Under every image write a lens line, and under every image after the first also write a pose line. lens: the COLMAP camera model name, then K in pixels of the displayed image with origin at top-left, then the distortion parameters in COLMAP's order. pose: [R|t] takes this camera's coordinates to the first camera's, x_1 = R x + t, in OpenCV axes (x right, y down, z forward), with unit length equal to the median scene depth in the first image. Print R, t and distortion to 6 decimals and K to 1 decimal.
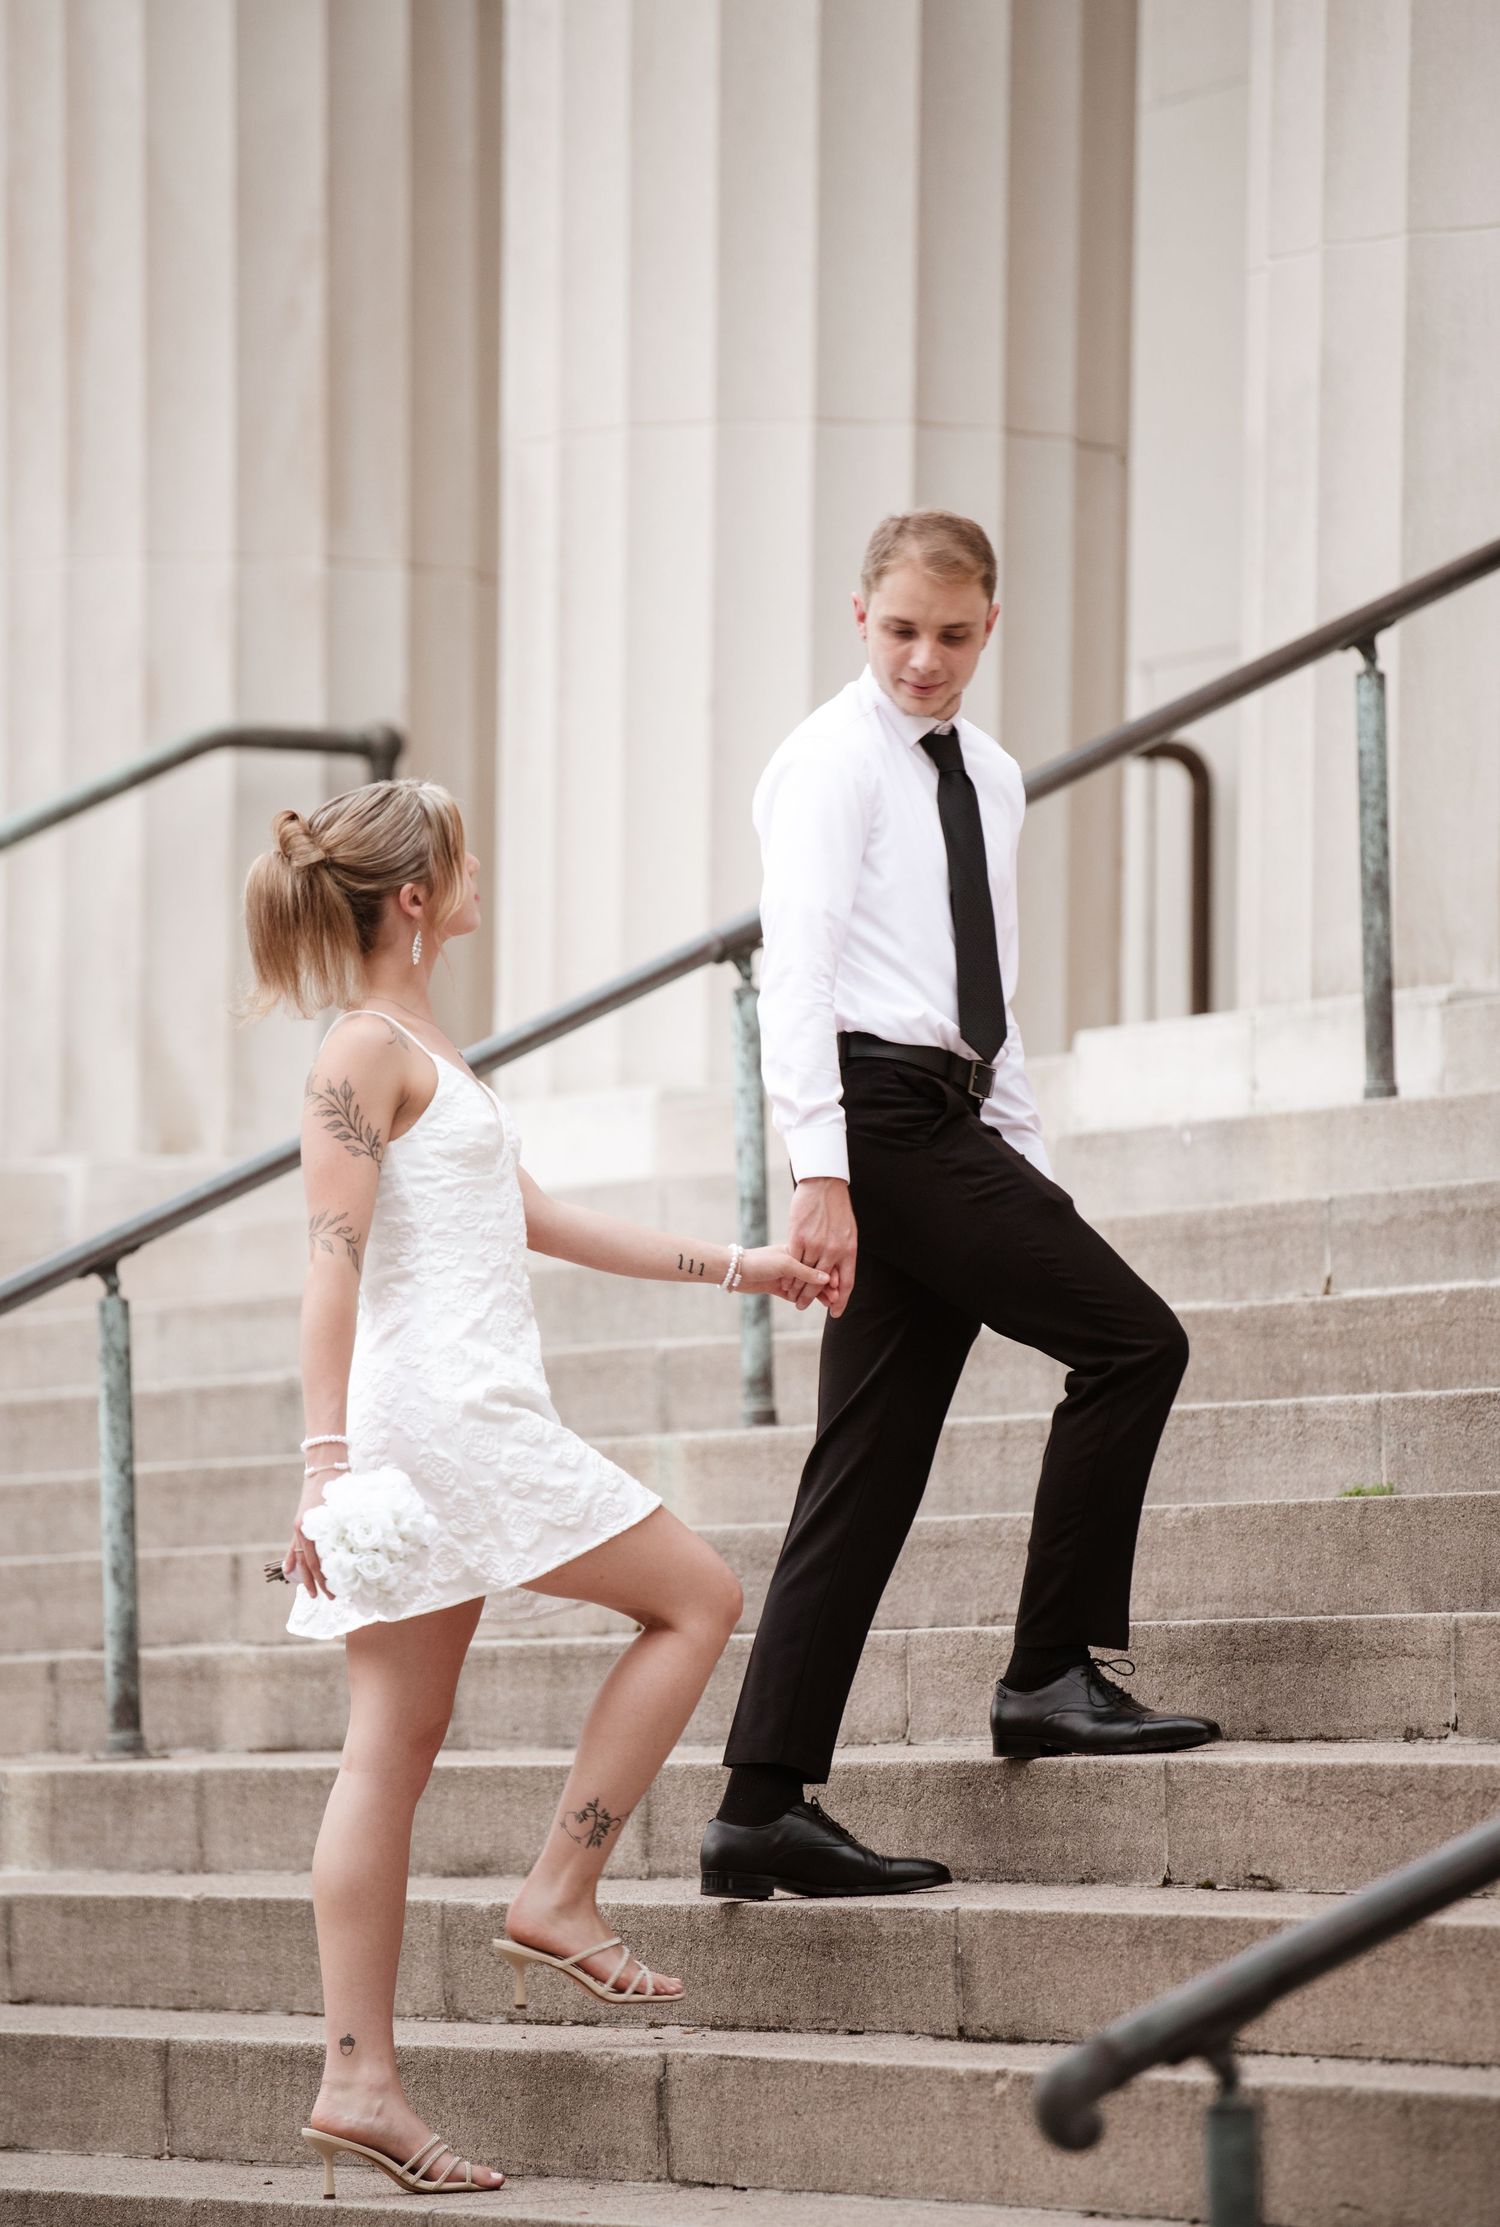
lens RADIAL K [[12050.7, 0, 754.5], [0, 12050.7, 1156.9], [0, 0, 1]] dist [2.175602, -2.652102]
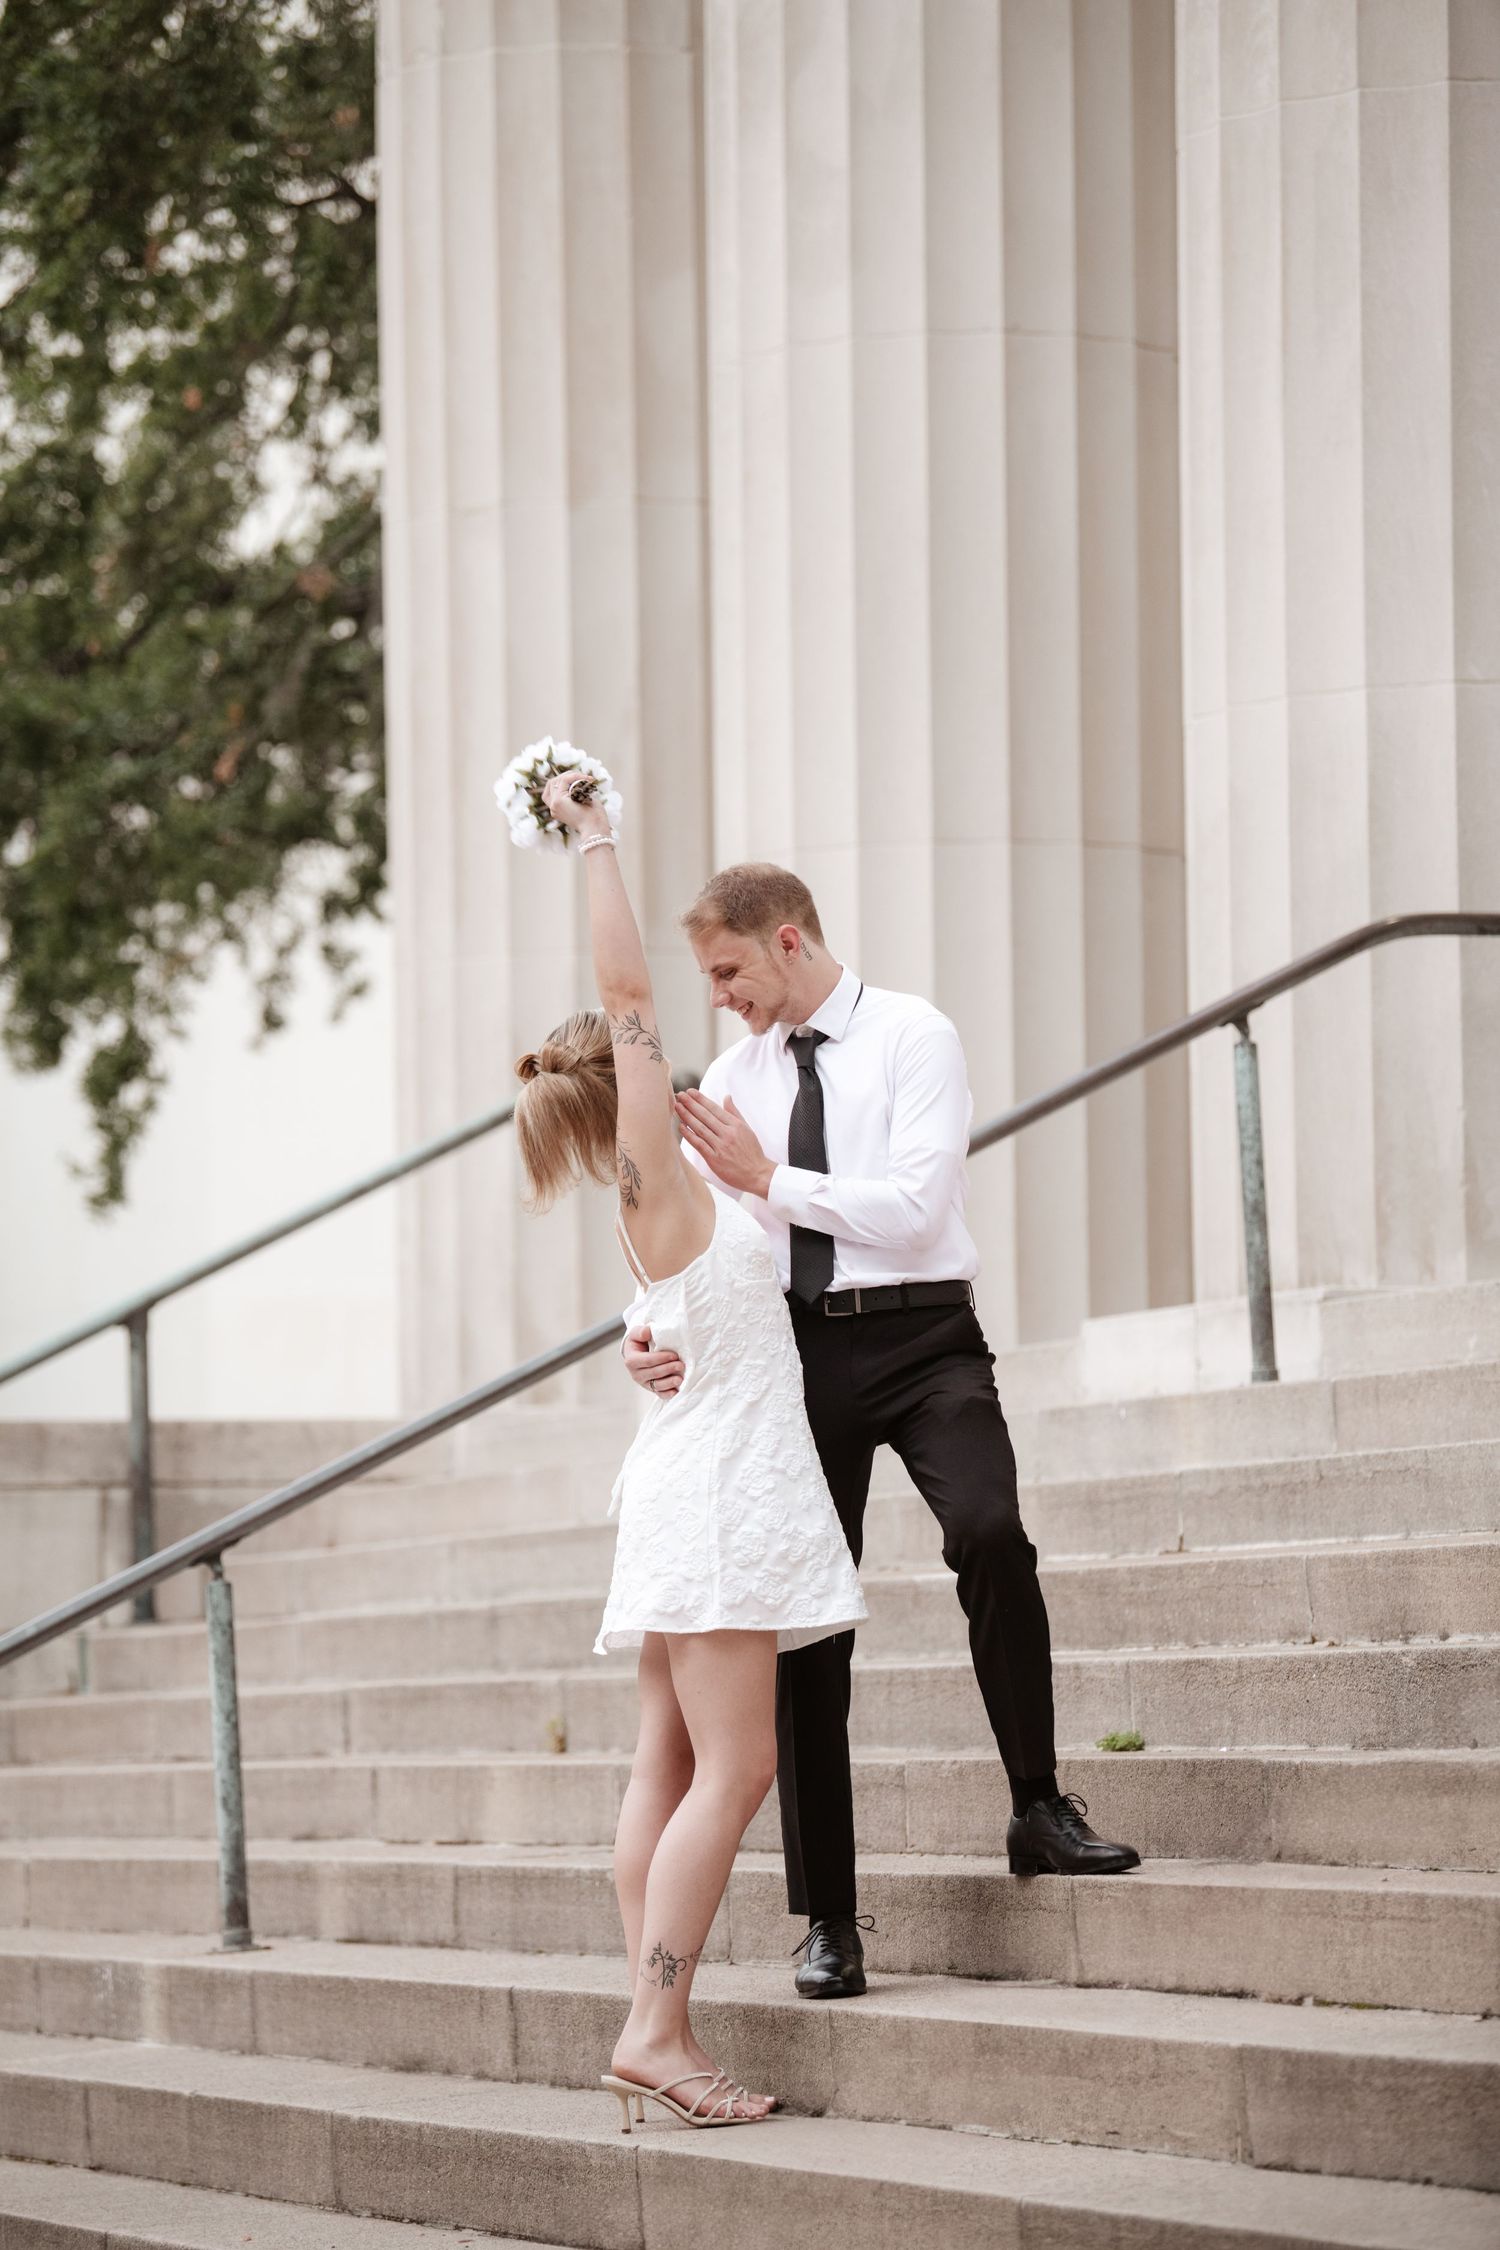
lens RADIAL K [[8189.4, 0, 748.4], [0, 8189.4, 1138.9], [0, 0, 1]] dist [0.978986, -2.983297]
pose [[0.994149, -0.034017, -0.102522, 0.099201], [0.032516, 0.999339, -0.016279, -0.020219], [0.103007, 0.012850, 0.994598, 0.165748]]
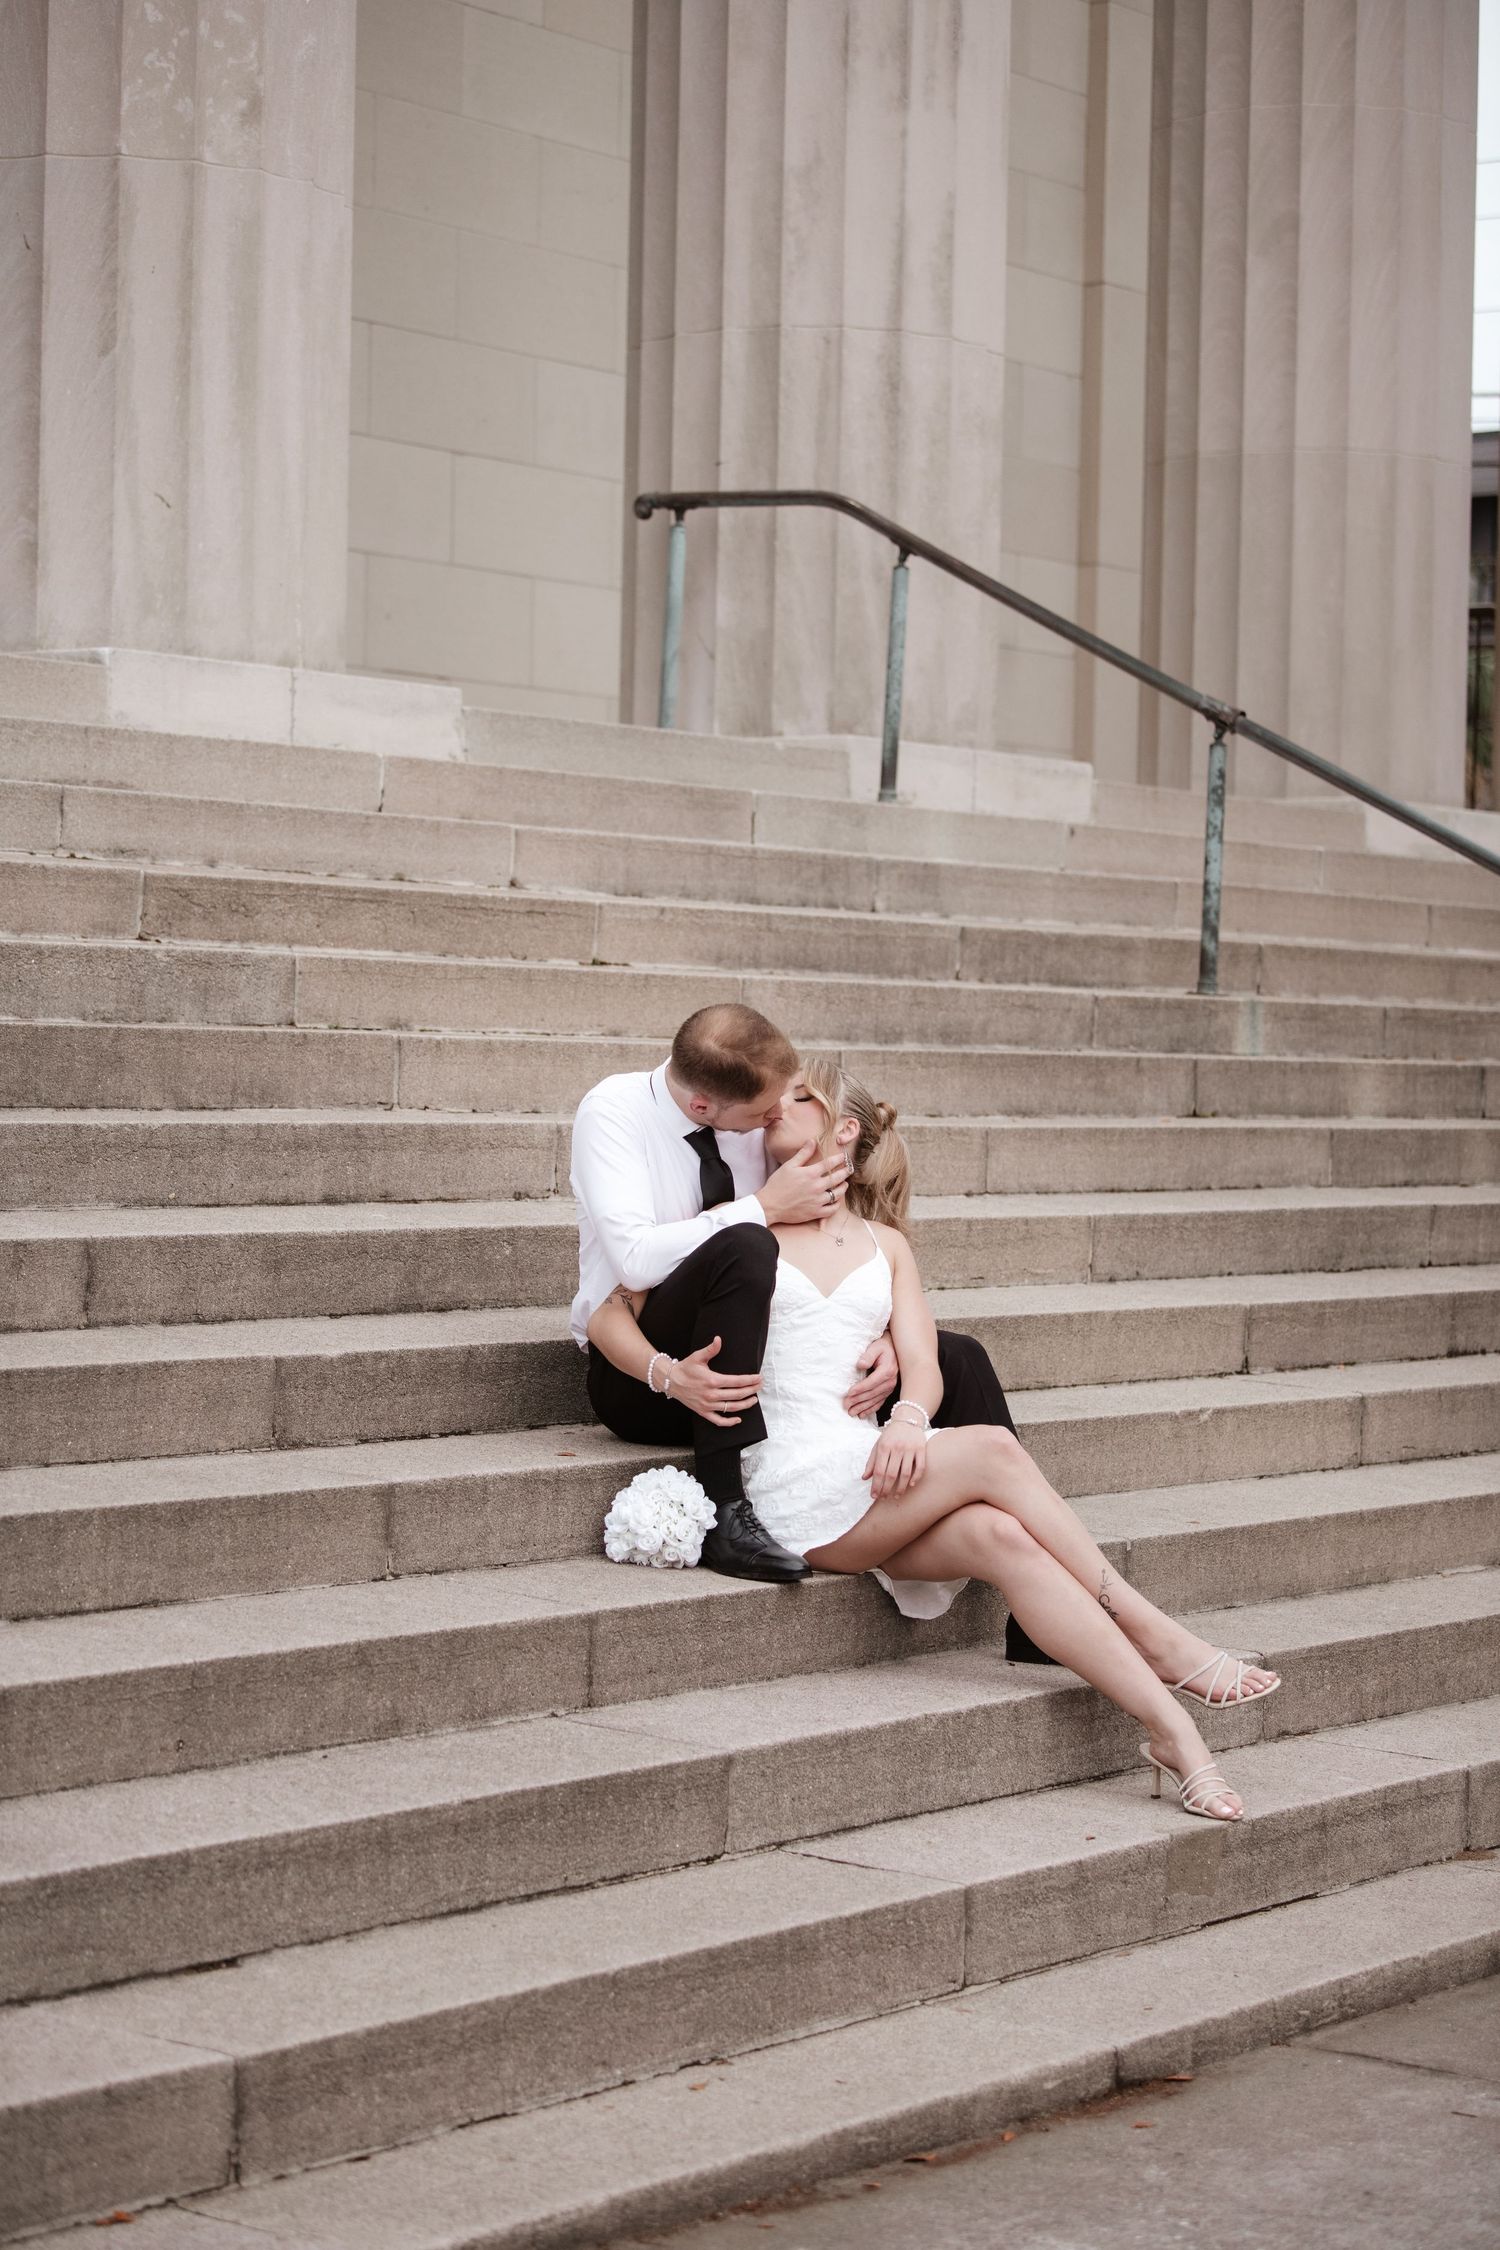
lens RADIAL K [[4496.0, 0, 743.2], [0, 4496.0, 1098.1], [0, 0, 1]] dist [0.063351, -0.555125]
pose [[-0.442788, -0.026913, 0.896222, -0.434477], [-0.078015, 0.996915, -0.008608, 0.033387], [-0.893226, -0.073730, -0.443522, 1.103596]]
